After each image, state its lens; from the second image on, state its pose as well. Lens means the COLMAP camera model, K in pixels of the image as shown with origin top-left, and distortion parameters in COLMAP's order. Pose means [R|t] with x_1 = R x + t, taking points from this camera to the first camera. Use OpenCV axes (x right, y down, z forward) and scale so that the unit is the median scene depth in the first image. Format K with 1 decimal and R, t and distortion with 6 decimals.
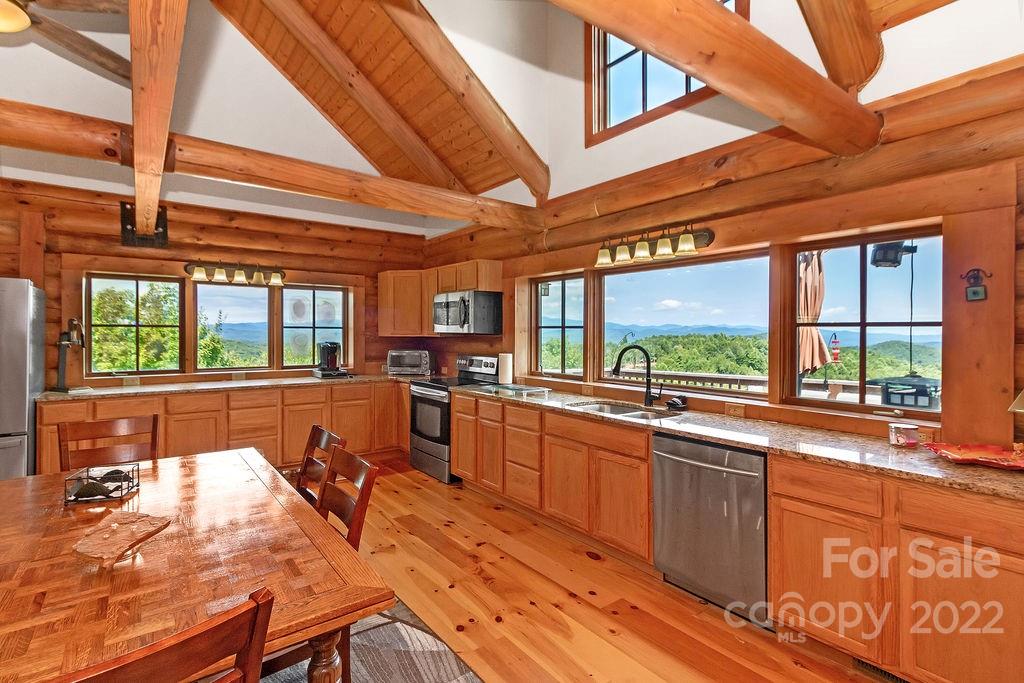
lens RADIAL K [[495.3, 0, 517.9], [0, 495.3, 335.5], [0, 0, 1]] dist [0.002484, -0.000215]
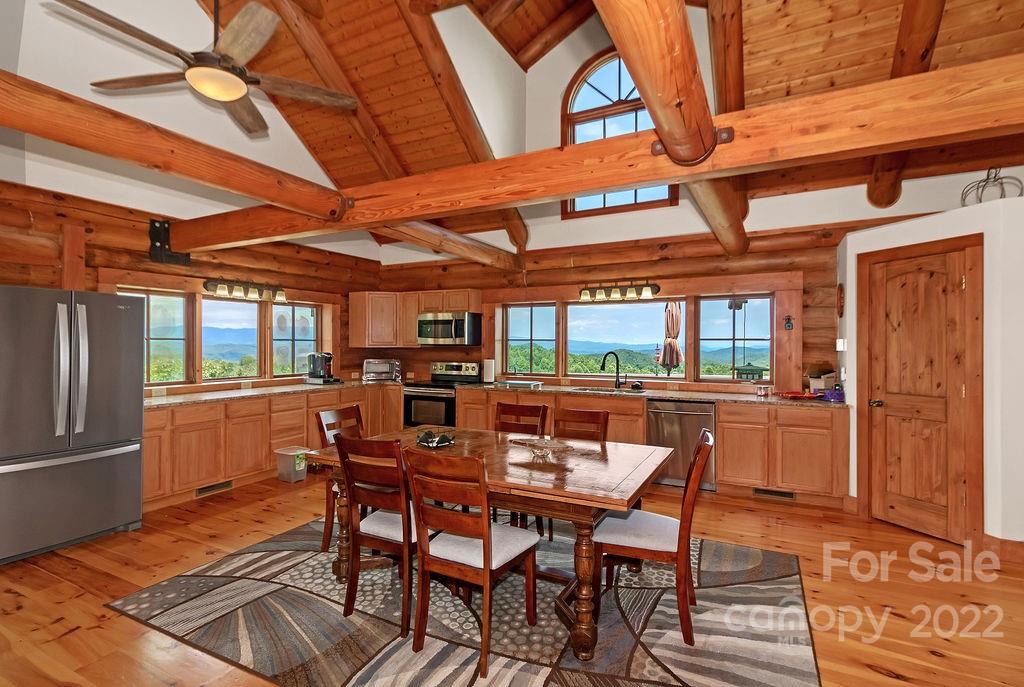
lens RADIAL K [[495.3, 0, 504.1], [0, 495.3, 343.2], [0, 0, 1]] dist [0.002484, -0.000215]
pose [[0.913639, -0.002676, 0.406517, -0.545120], [0.005287, 0.999972, -0.005302, -0.000869], [-0.406492, 0.006993, 0.913628, -0.250926]]
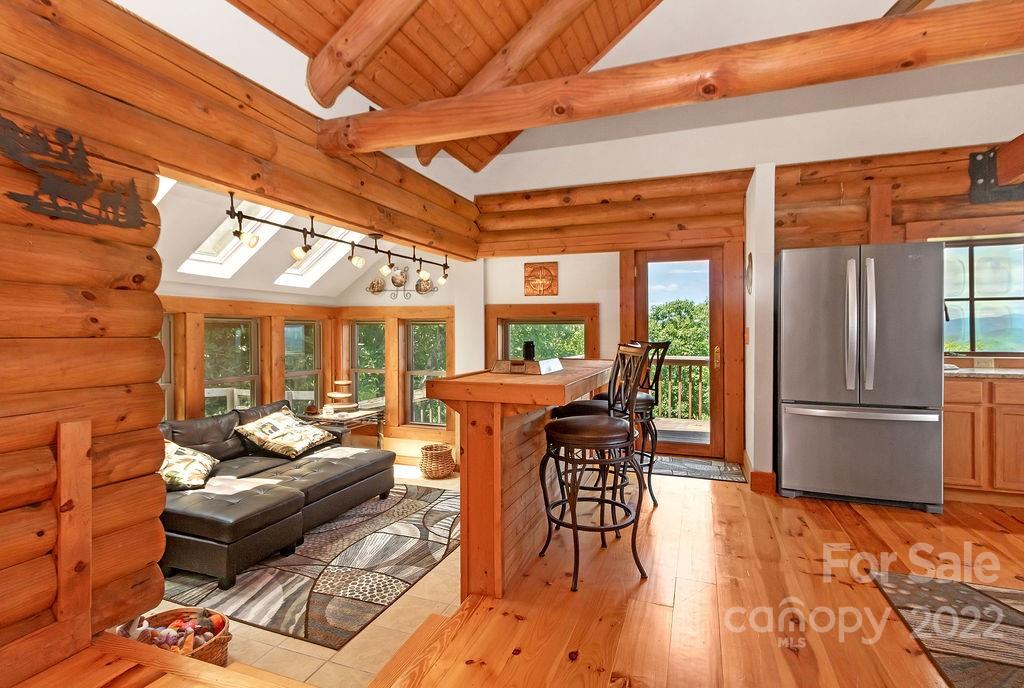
lens RADIAL K [[498.1, 0, 504.6], [0, 498.1, 331.1], [0, 0, 1]] dist [0.003832, 0.000579]
pose [[0.518445, -0.001515, -0.855110, -0.474102], [0.000400, 0.999999, -0.001529, 0.040535], [0.855111, 0.000450, 0.518445, -0.148465]]
